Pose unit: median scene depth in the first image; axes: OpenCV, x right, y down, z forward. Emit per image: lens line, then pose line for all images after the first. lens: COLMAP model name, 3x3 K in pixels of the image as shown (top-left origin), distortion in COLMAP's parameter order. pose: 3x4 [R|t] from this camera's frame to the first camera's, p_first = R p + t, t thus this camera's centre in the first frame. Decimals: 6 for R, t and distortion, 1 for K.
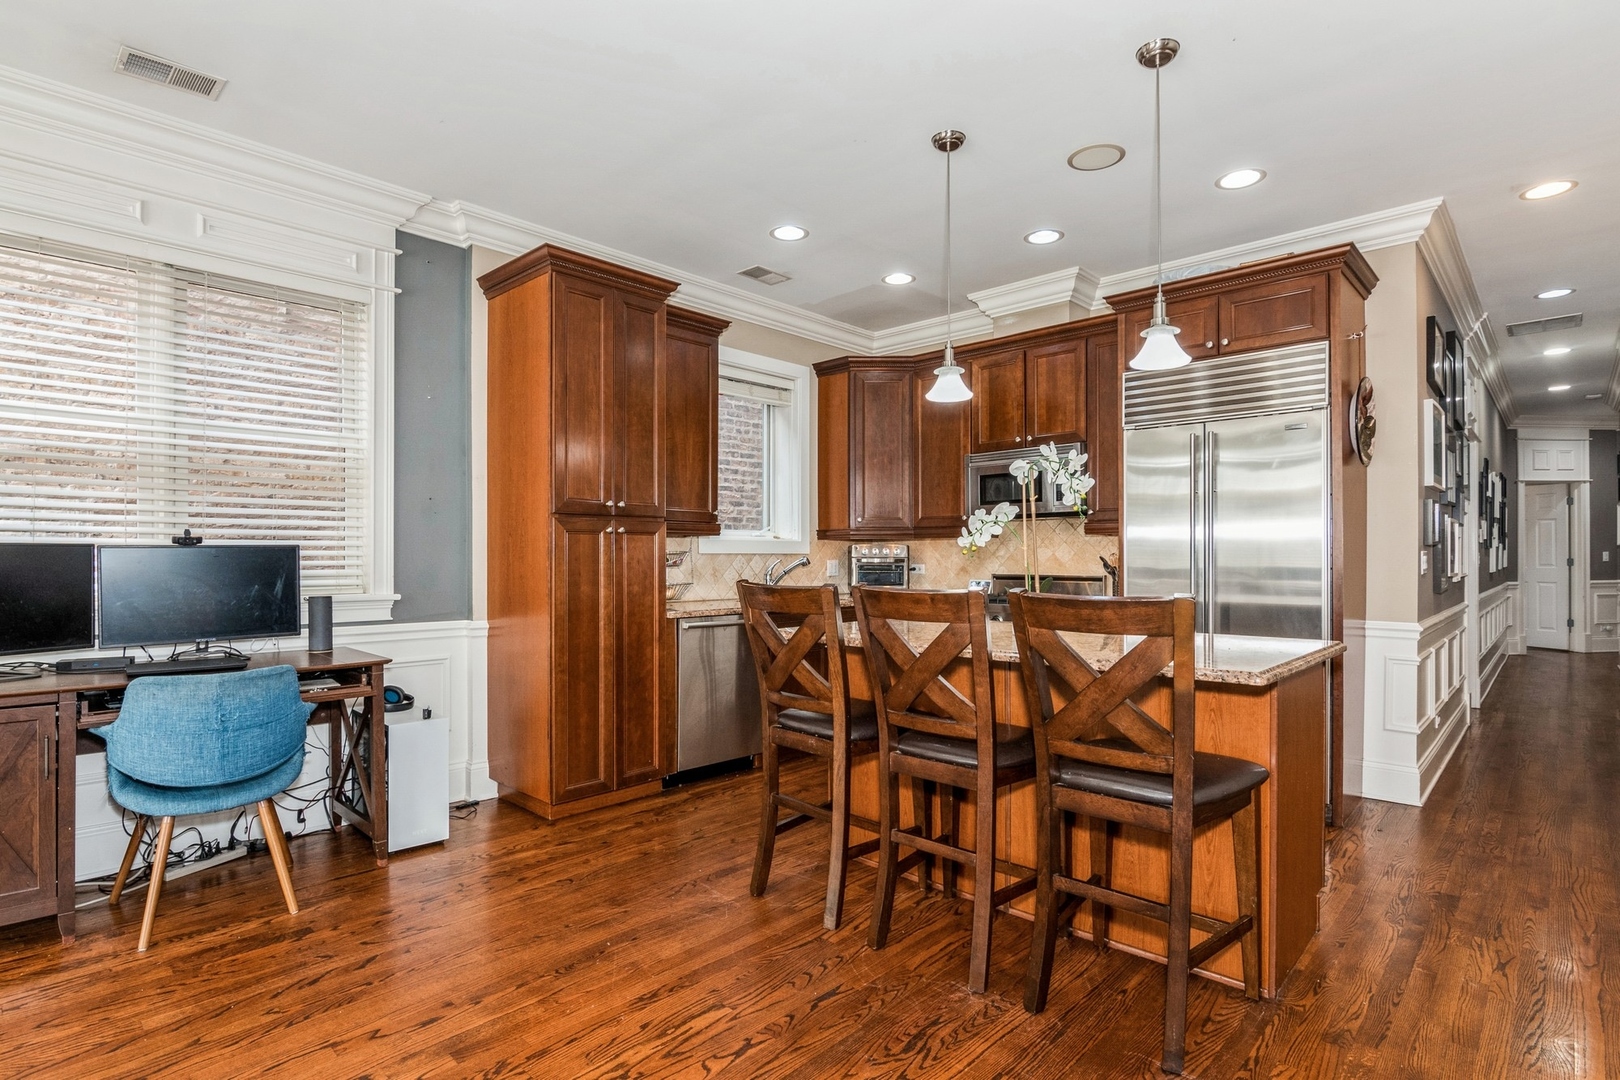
lens RADIAL K [[799.5, 0, 811.7], [0, 799.5, 554.0], [0, 0, 1]] dist [-0.008742, 0.000138]
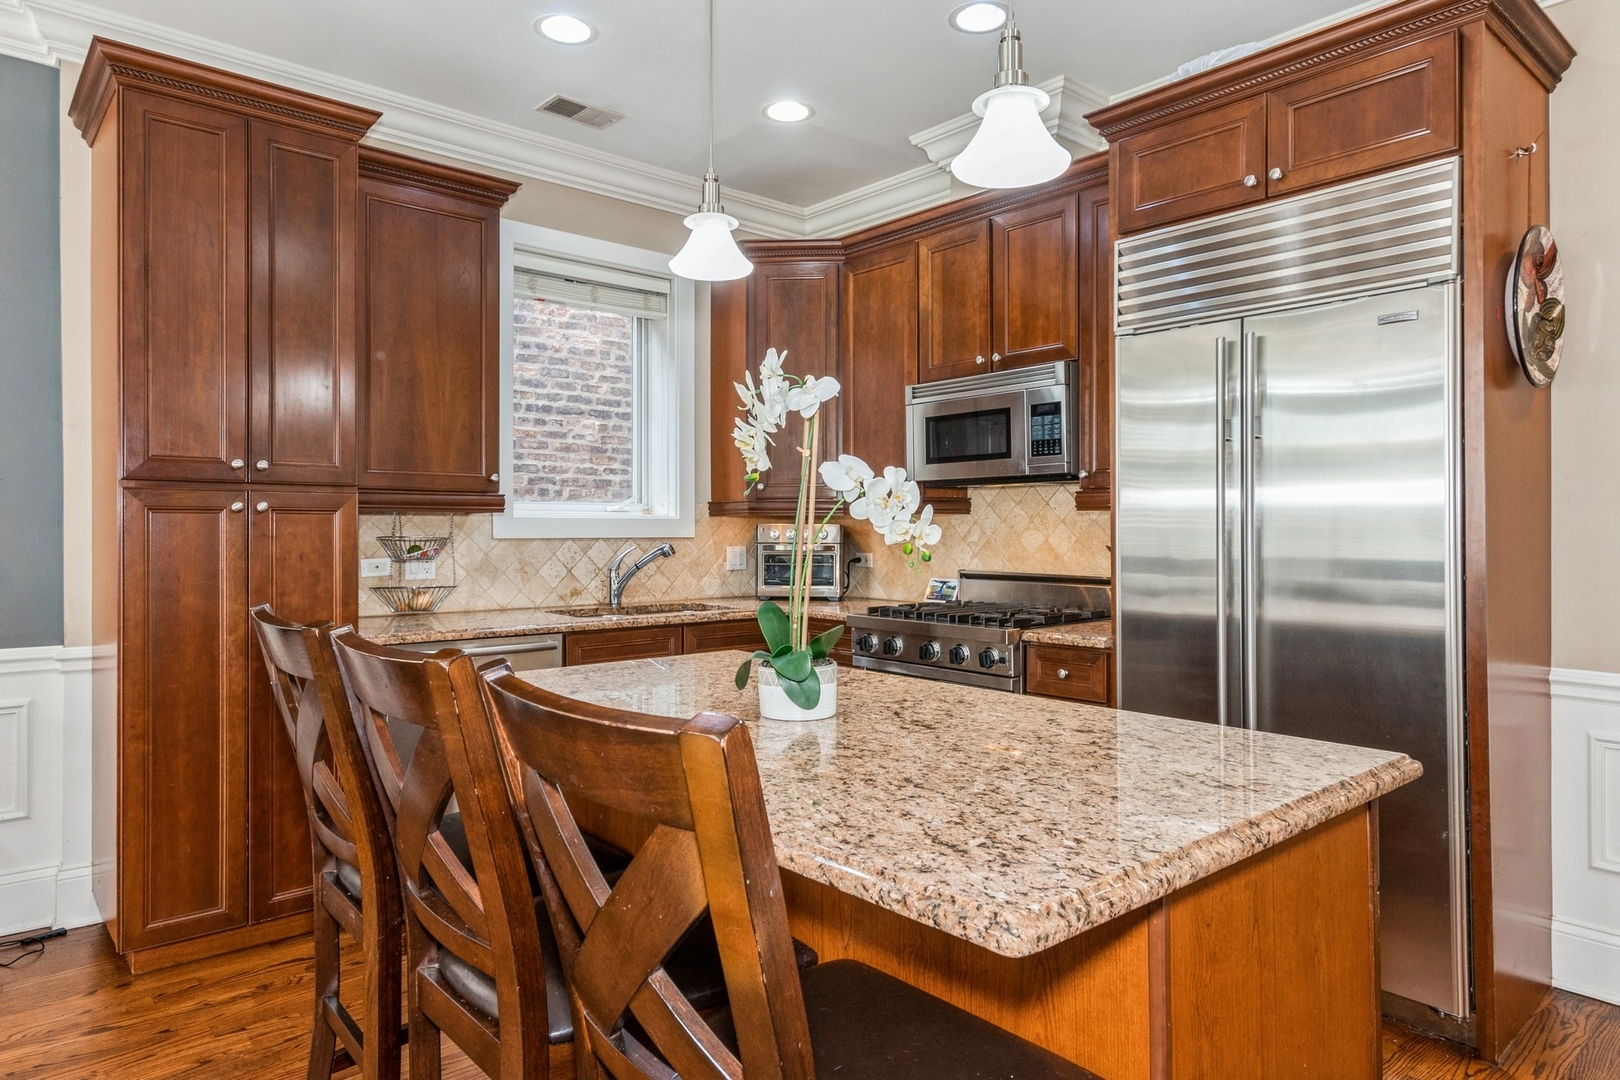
lens RADIAL K [[987.7, 0, 805.6], [0, 987.7, 522.8], [0, 0, 1]] dist [0.009175, -0.000678]
pose [[0.995540, 0.002022, -0.094320, 0.241043], [-0.002217, 0.999996, -0.001966, -0.015465], [0.094315, 0.002167, 0.995540, 0.256417]]
